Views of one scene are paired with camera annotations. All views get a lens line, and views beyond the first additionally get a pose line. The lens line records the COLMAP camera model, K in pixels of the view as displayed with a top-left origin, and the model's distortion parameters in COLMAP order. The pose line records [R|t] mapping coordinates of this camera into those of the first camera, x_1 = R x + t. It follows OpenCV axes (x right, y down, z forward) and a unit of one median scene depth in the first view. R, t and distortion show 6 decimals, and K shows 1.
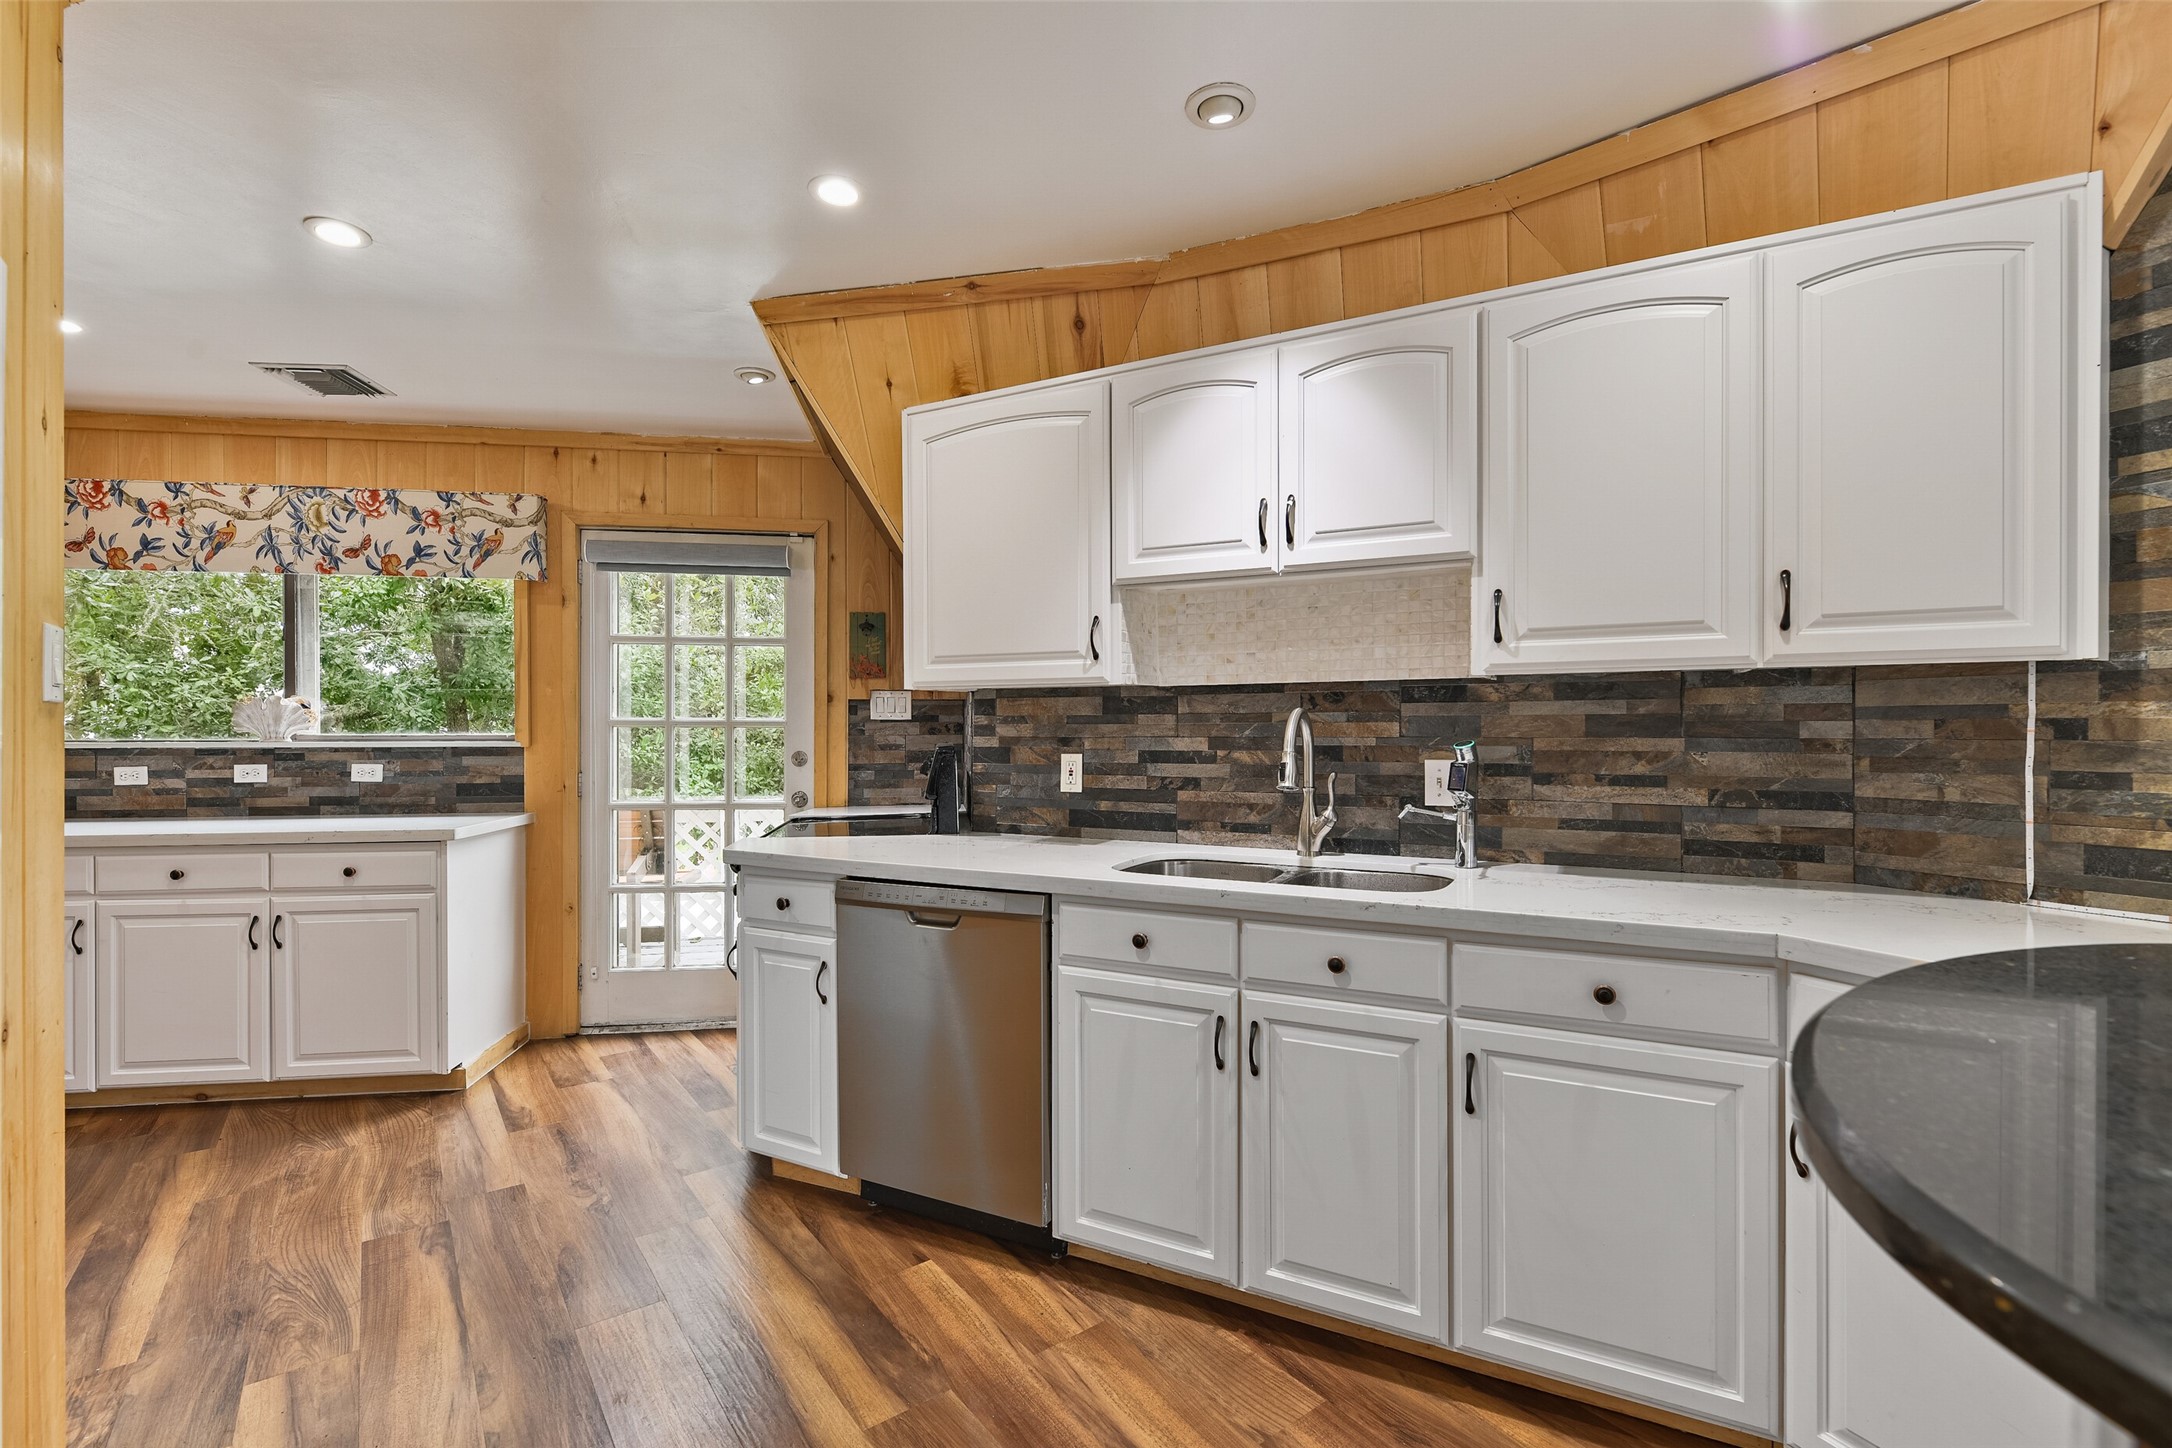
lens RADIAL K [[951.4, 0, 1093.7], [0, 951.4, 731.6], [0, 0, 1]] dist [-0.004662, -0.000079]
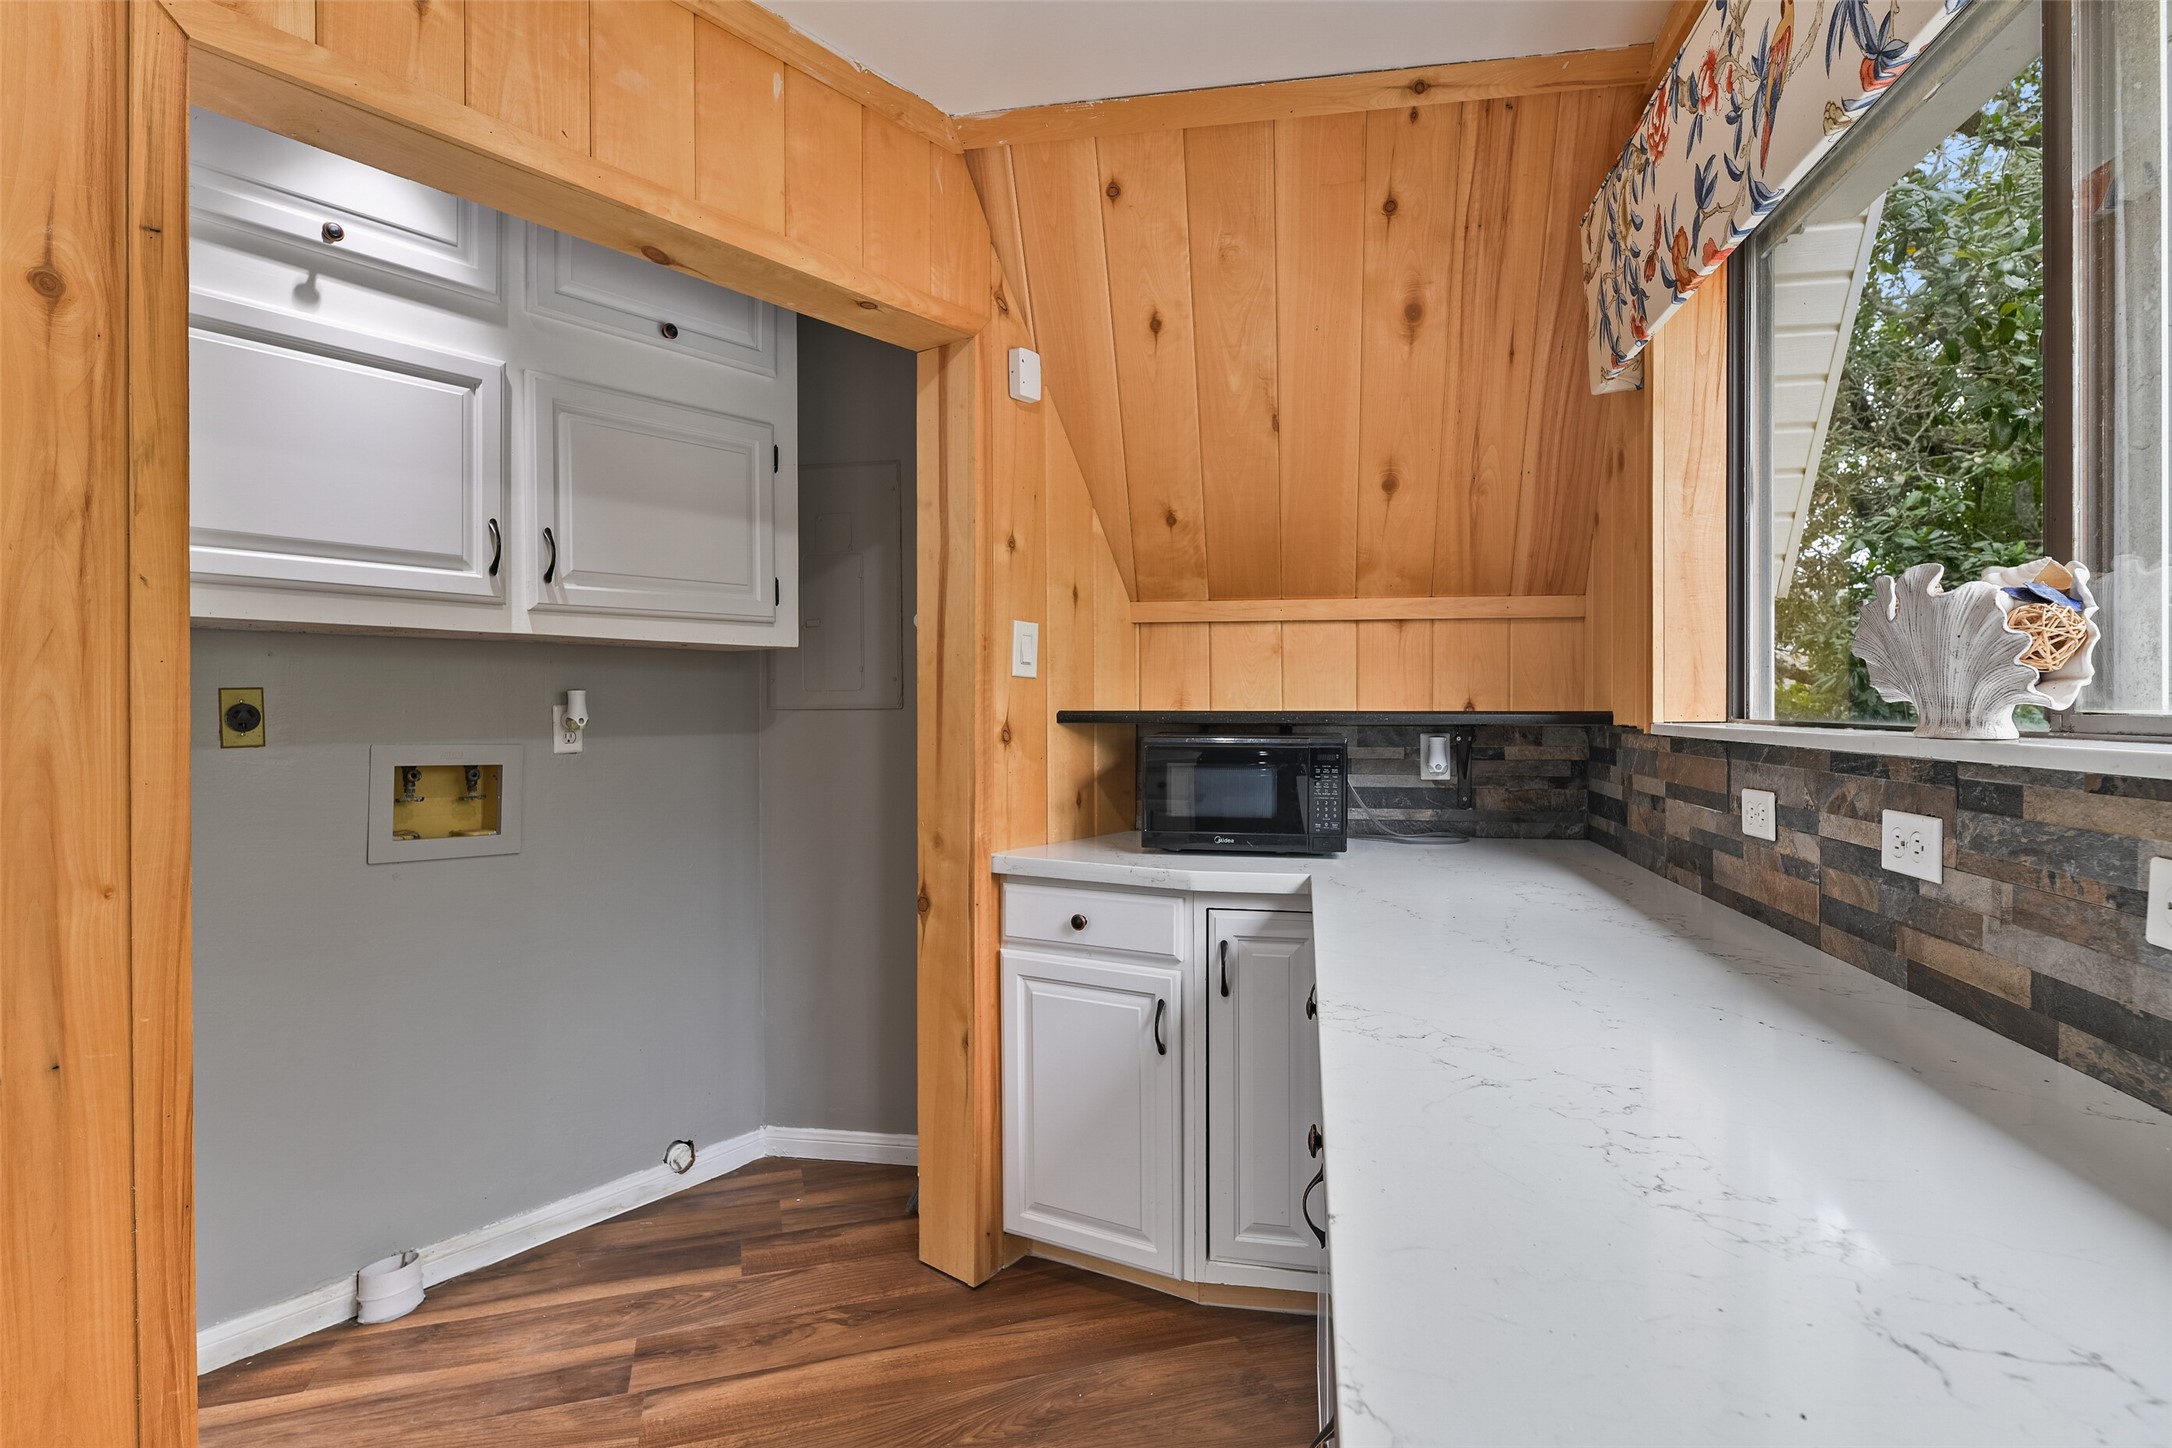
lens RADIAL K [[1107.1, 0, 1080.1], [0, 1107.1, 710.4], [0, 0, 1]] dist [-0.000816, -0.000268]
pose [[-0.332116, 0.007342, -0.943210, -0.636037], [-0.000260, 0.999969, 0.007876, 0.000796], [0.943238, 0.002861, -0.332104, 1.138350]]
